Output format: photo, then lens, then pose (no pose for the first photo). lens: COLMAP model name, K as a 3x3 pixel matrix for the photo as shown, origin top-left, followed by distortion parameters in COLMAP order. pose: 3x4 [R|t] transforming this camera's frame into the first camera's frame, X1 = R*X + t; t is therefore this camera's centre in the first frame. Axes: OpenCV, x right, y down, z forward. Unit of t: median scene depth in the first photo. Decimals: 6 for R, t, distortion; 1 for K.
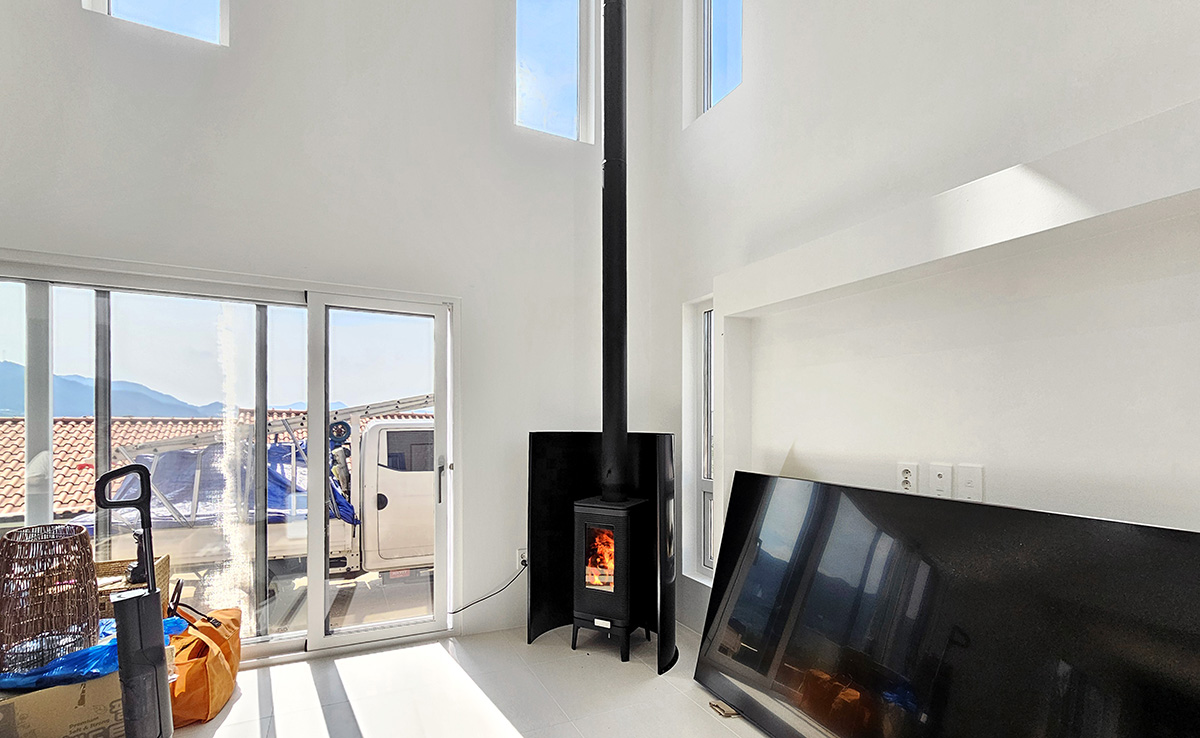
lens RADIAL K [[557.9, 0, 573.4], [0, 557.9, 402.9], [0, 0, 1]] dist [-0.001373, -0.000122]
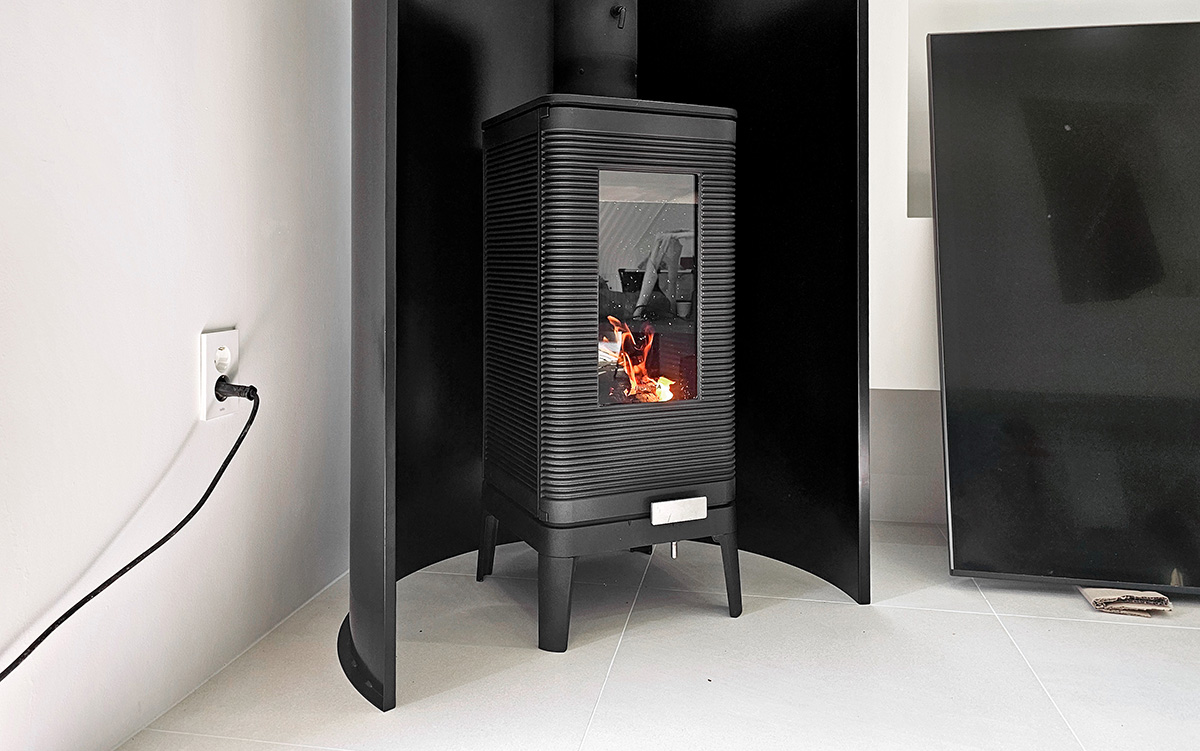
lens RADIAL K [[950.9, 0, 603.0], [0, 950.9, 266.0], [0, 0, 1]] dist [0.026513, -0.000276]
pose [[0.563765, 0.007225, 0.825903, -0.339351], [-0.020381, 0.999779, 0.005166, 0.244516], [-0.825683, -0.019746, 0.563788, 0.692095]]
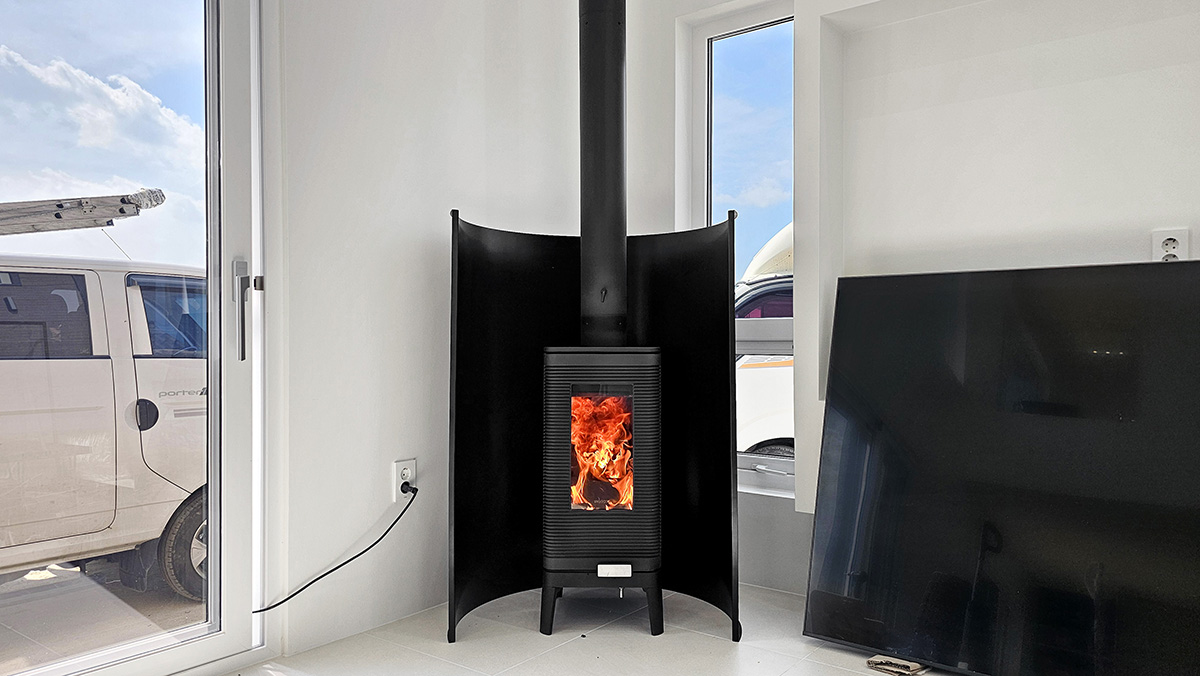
lens RADIAL K [[826.9, 0, 589.1], [0, 826.9, 337.7], [0, 0, 1]] dist [0.063589, -0.065454]
pose [[0.874432, 0.005543, 0.485116, -0.317791], [-0.012941, 0.999845, 0.011904, 0.152132], [-0.484975, -0.016687, 0.874369, 0.302400]]
